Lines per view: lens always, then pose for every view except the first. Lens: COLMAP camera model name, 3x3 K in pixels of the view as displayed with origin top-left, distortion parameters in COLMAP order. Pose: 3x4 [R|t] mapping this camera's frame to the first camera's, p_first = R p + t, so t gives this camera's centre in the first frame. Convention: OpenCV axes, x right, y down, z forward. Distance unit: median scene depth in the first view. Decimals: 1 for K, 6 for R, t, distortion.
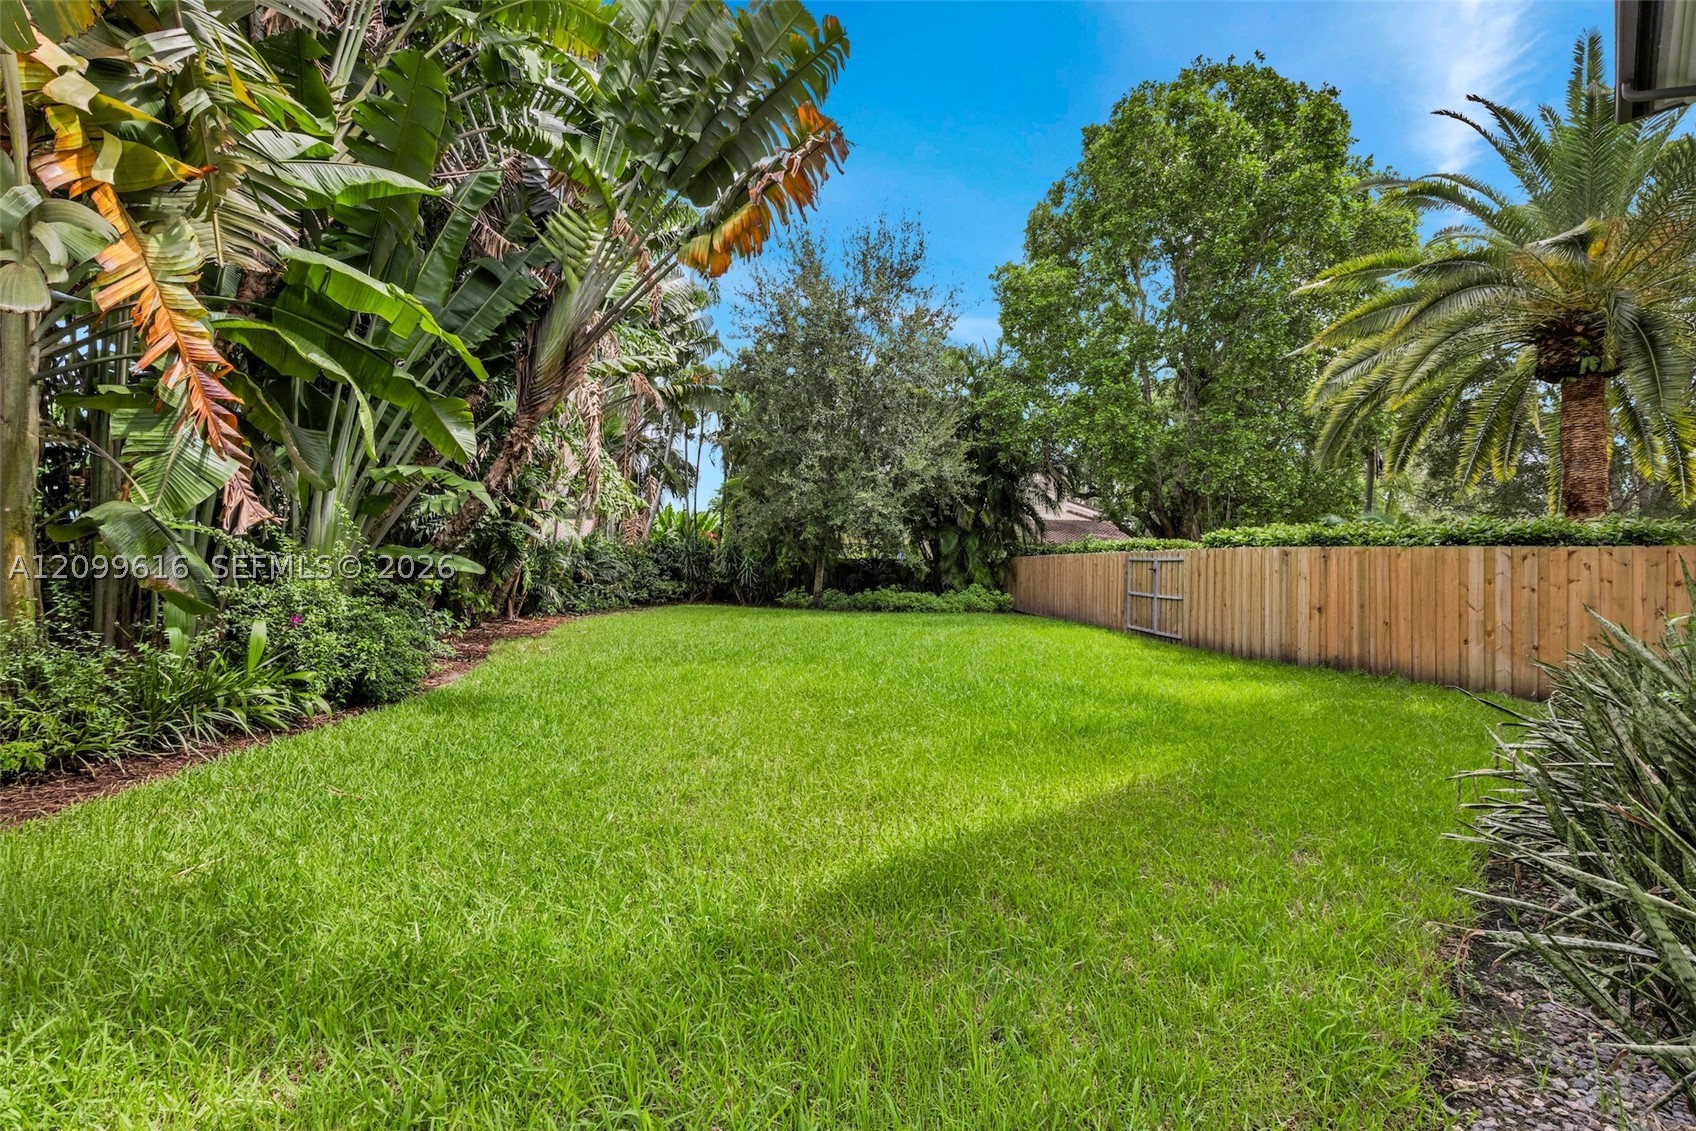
lens RADIAL K [[690.9, 0, 870.0], [0, 690.9, 563.3], [0, 0, 1]] dist [-0.000623, -0.000025]
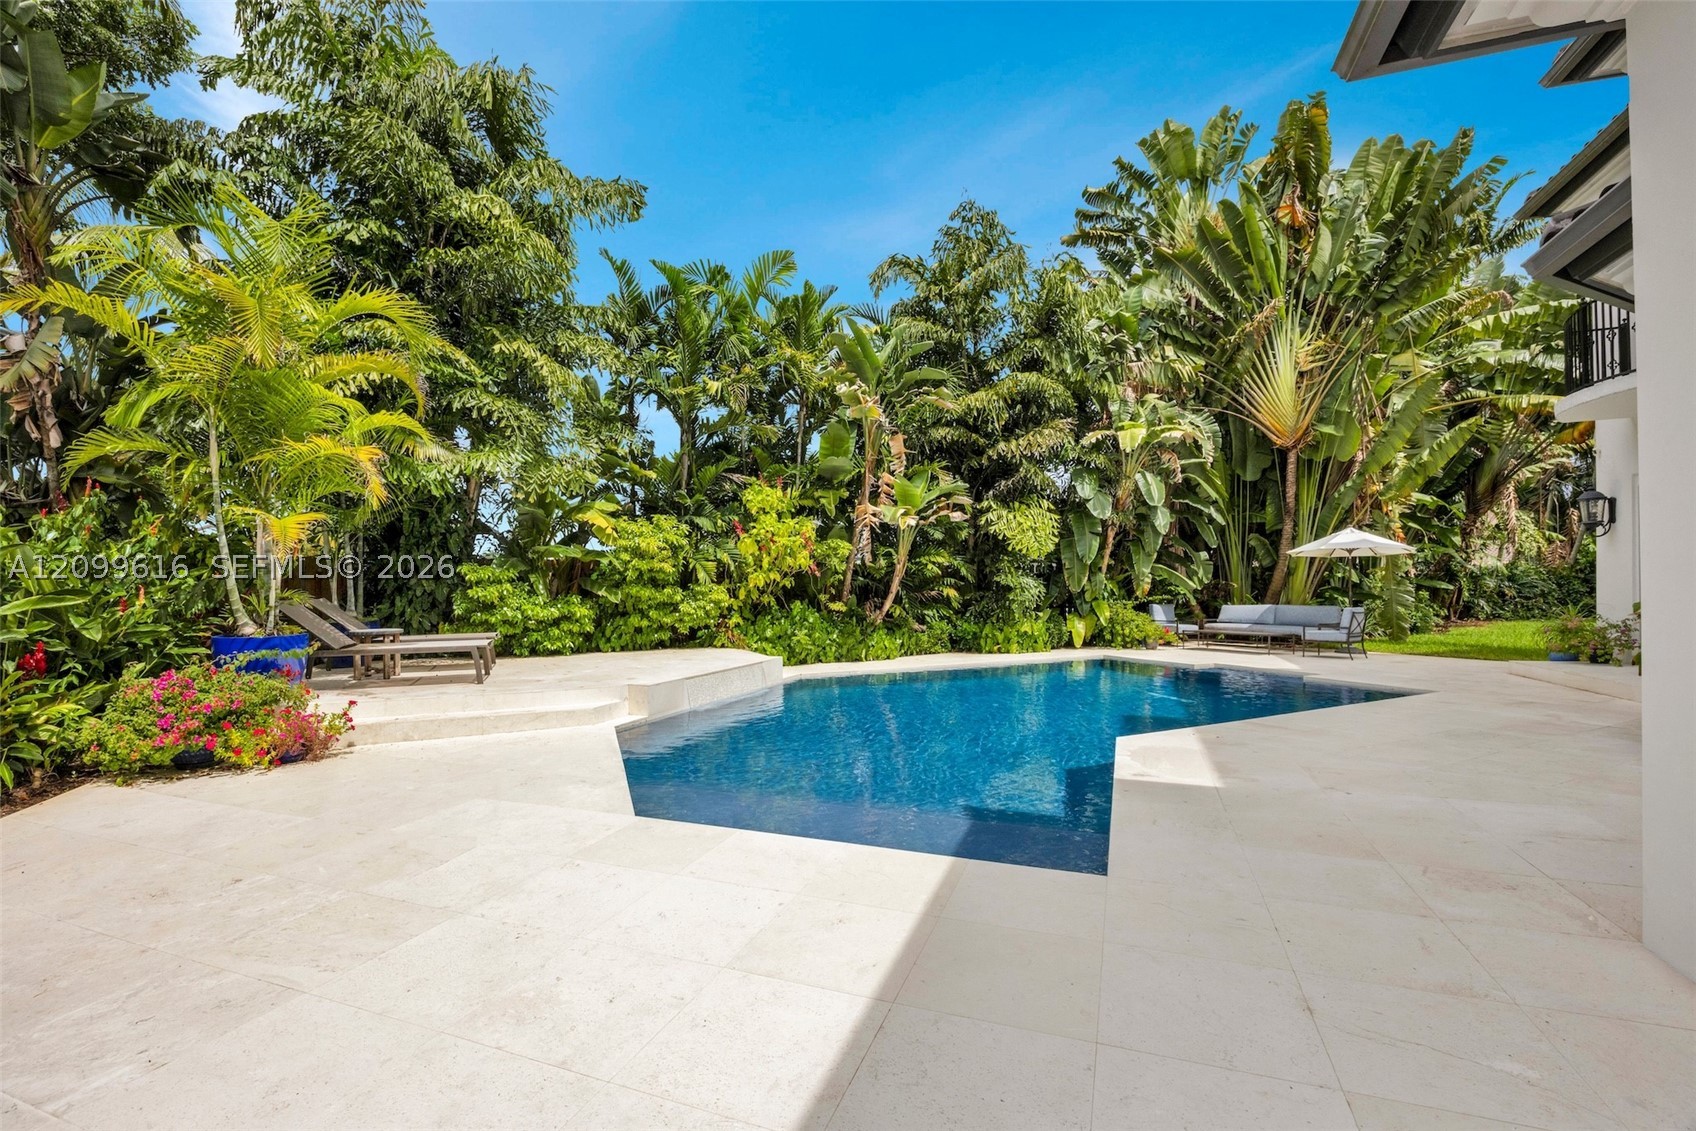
lens RADIAL K [[741.1, 0, 848.0], [0, 741.1, 565.5], [0, 0, 1]] dist [-0.000344, -0.000065]
pose [[0.440375, -0.048583, -0.896498, 0.327508], [0.019468, 0.998817, -0.044564, 0.004023], [0.897603, 0.002172, 0.440800, -0.816023]]
